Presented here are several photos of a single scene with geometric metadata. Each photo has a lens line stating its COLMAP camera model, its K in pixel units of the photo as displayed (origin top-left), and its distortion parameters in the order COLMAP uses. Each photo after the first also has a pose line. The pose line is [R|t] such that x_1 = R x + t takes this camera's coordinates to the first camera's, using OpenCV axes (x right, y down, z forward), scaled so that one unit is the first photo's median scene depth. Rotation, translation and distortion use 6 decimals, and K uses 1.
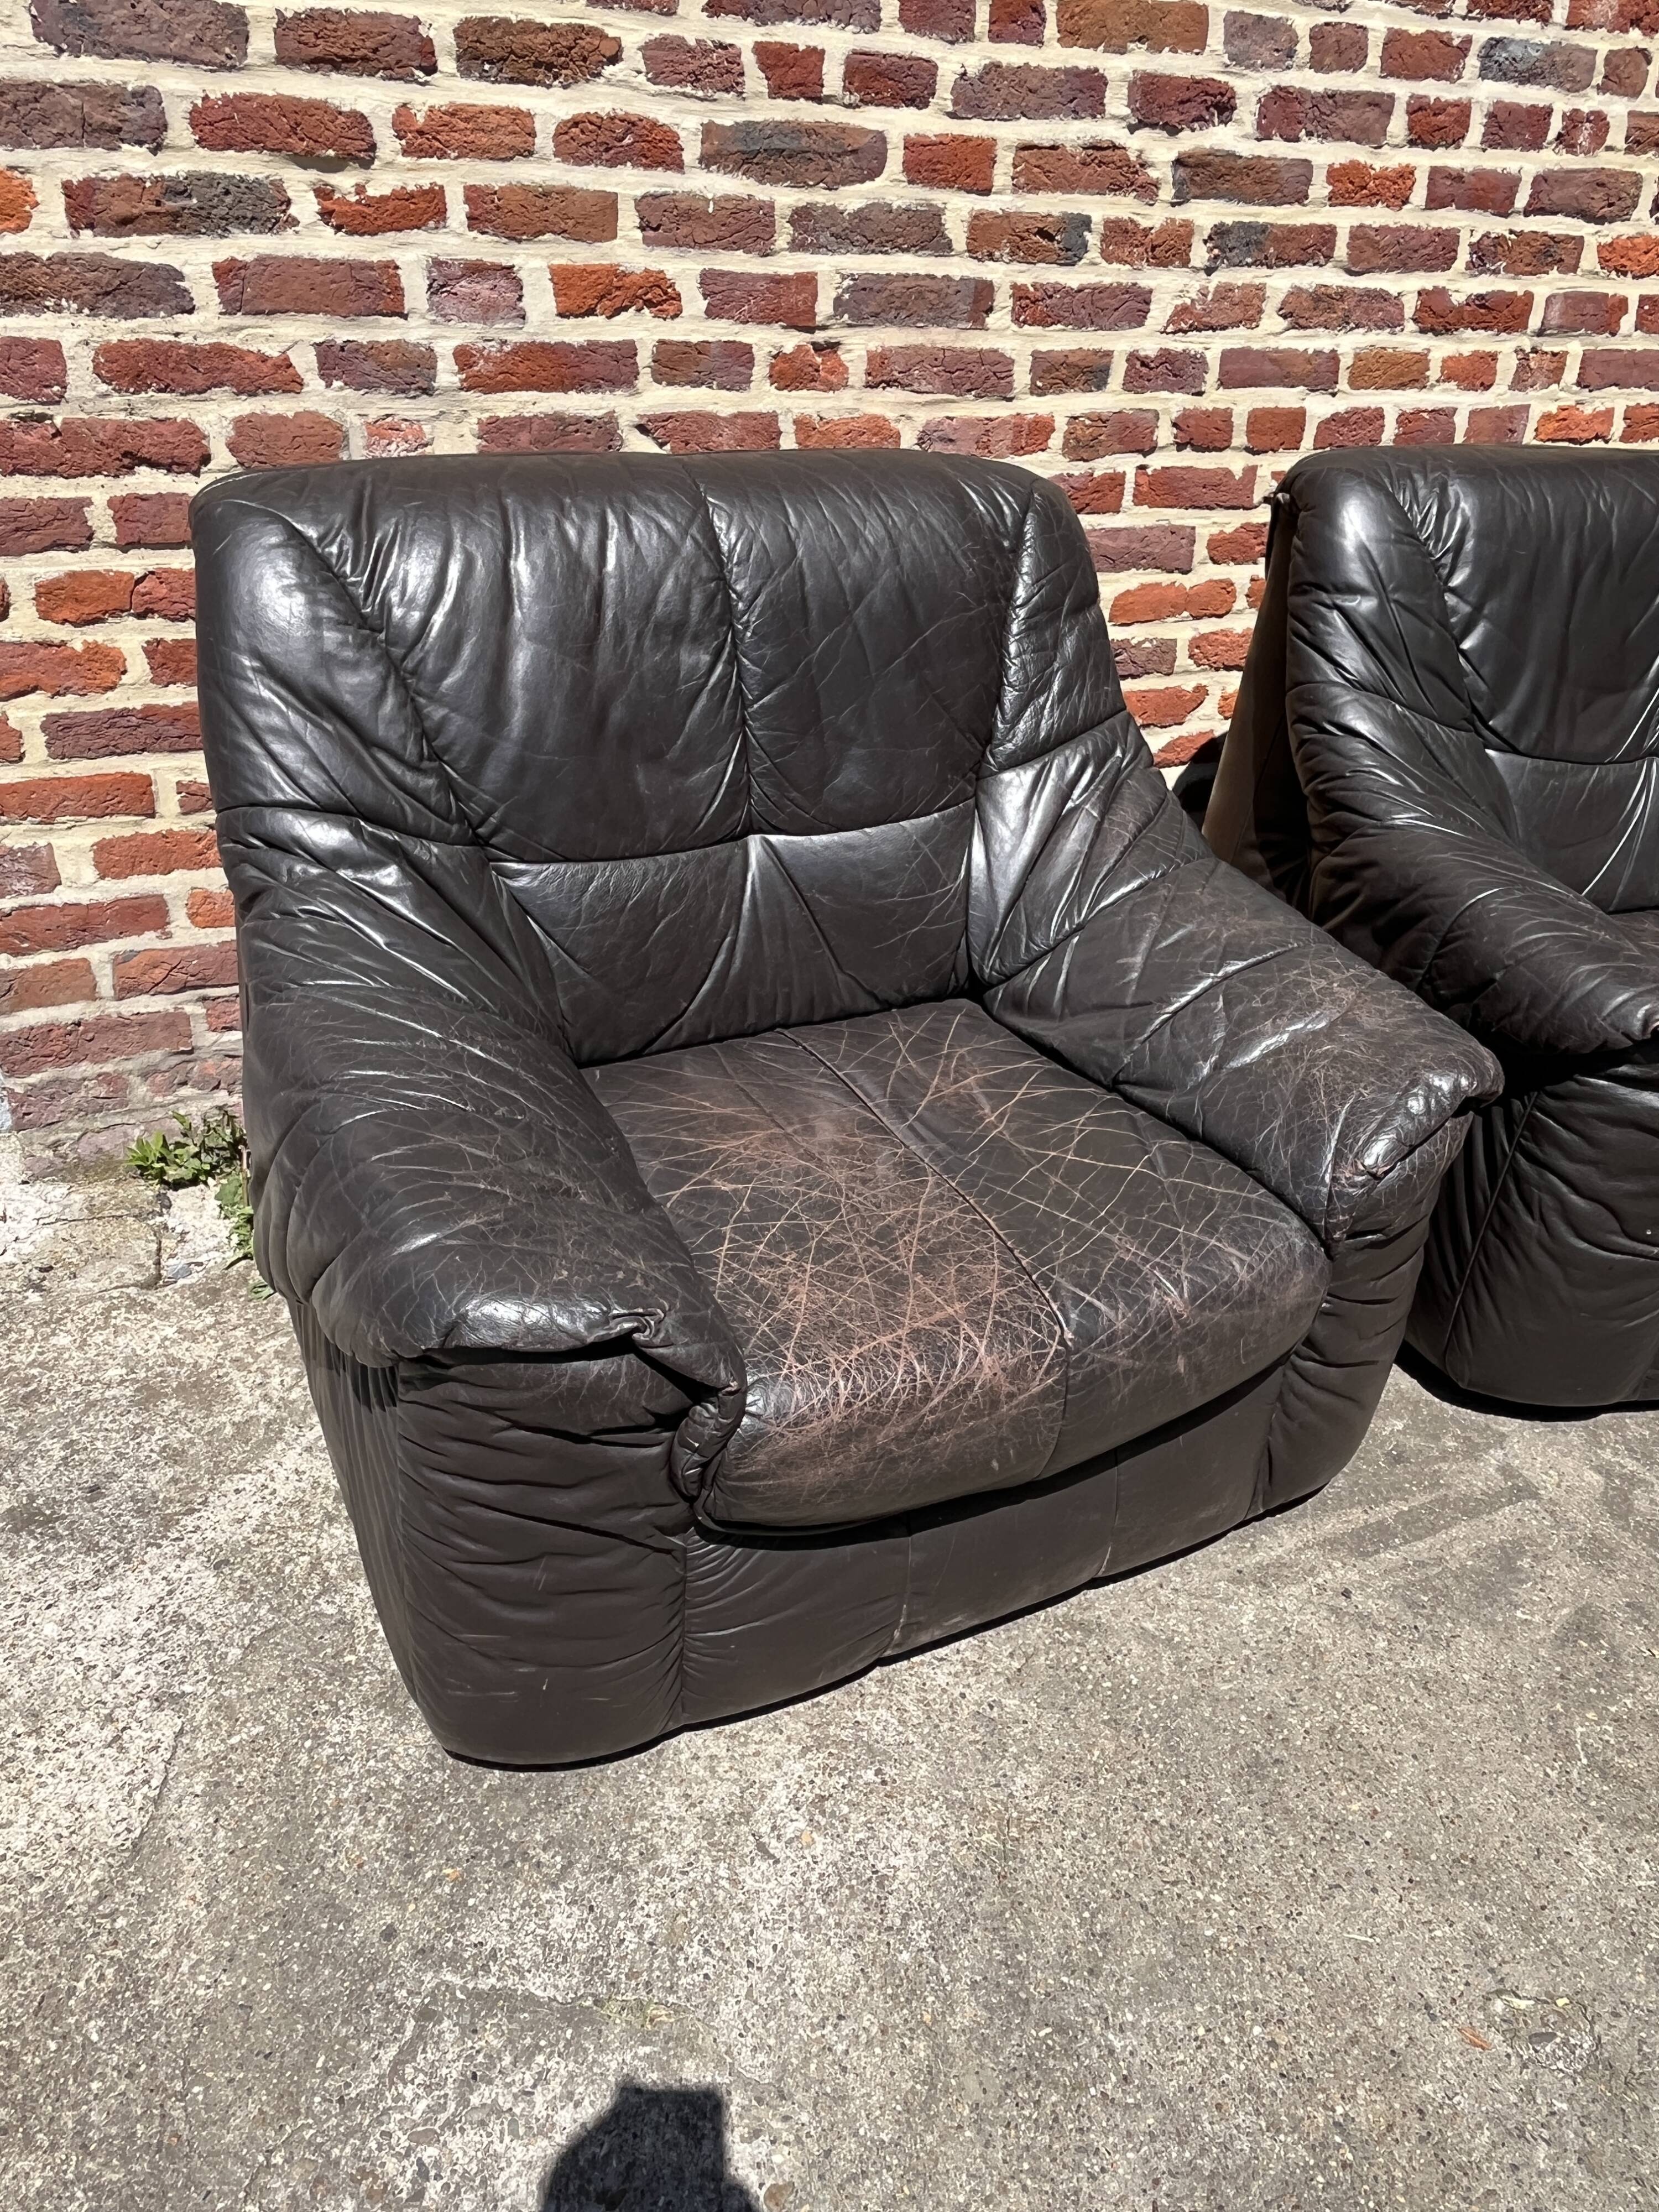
lens RADIAL K [[1537.1, 0, 830.6], [0, 1537.1, 1099.0], [0, 0, 1]] dist [-0.000652, -0.001073]
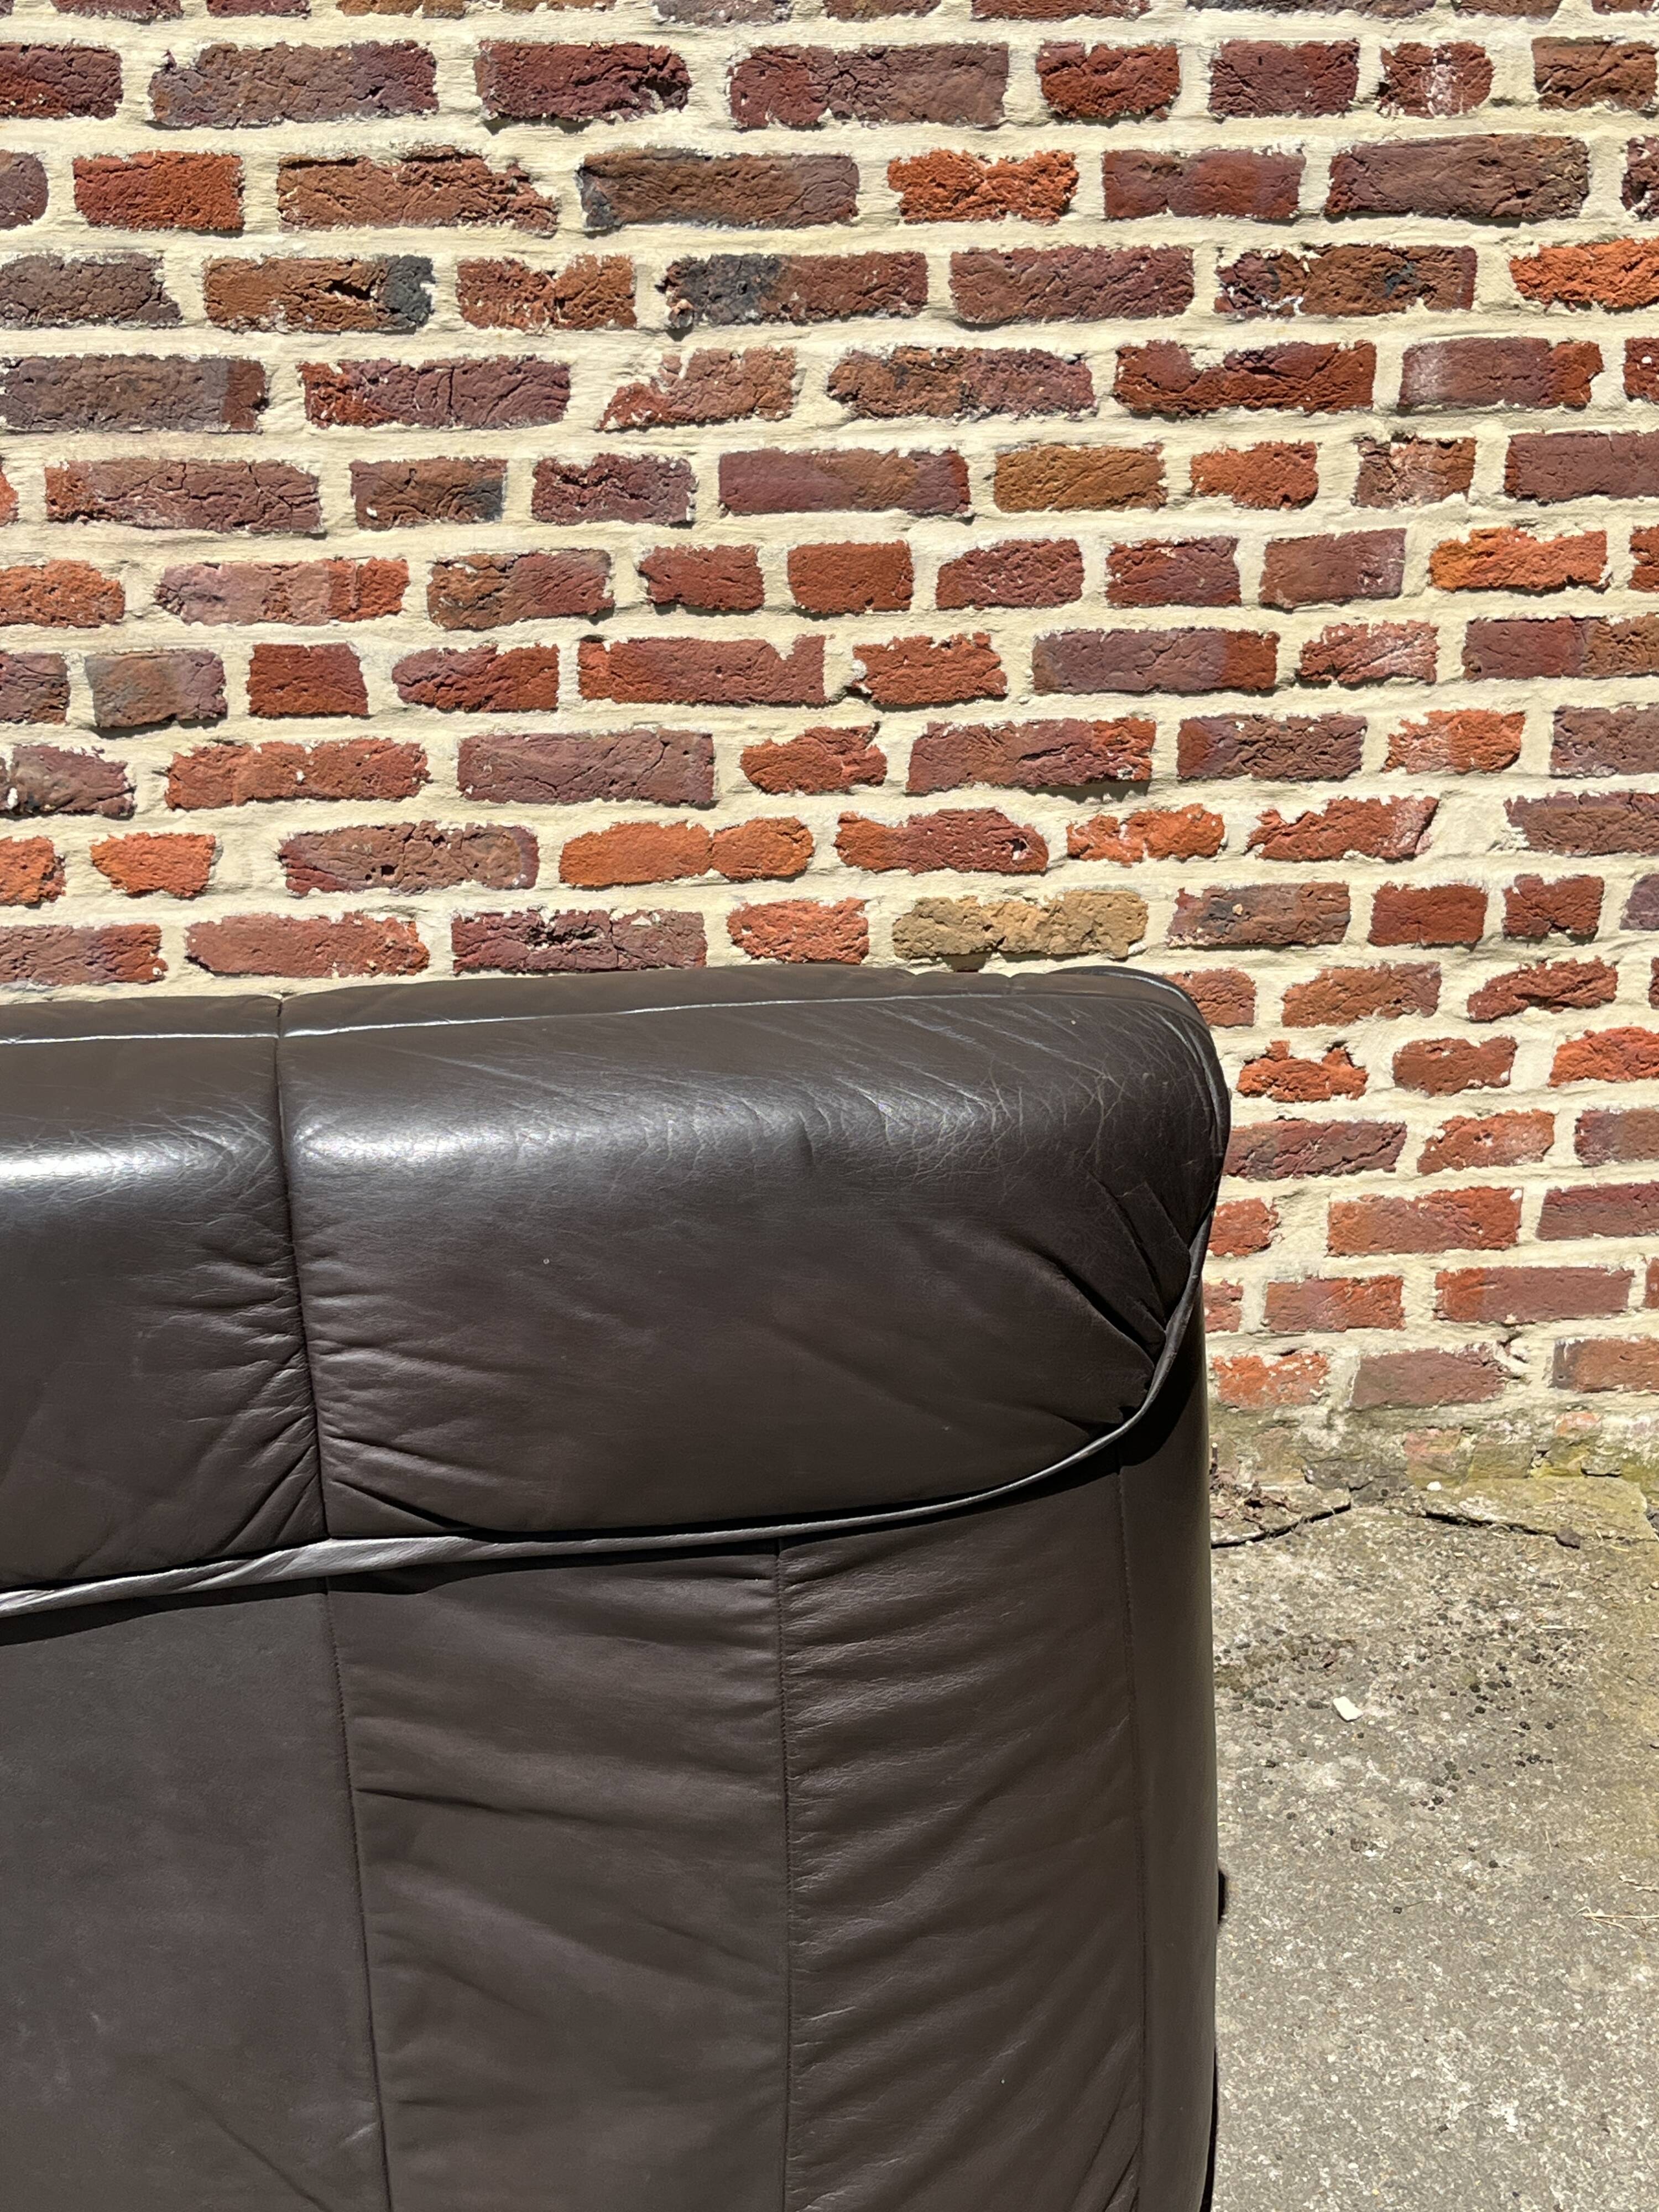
lens RADIAL K [[2754.2, 0, 837.3], [0, 2754.2, 1138.4], [0, 0, 1]] dist [0.045741, 0.000000]
pose [[0.959787, 0.084111, -0.267834, 0.668639], [-0.114746, 0.988264, -0.100837, -0.135940], [0.256209, 0.127515, 0.958174, 0.023203]]
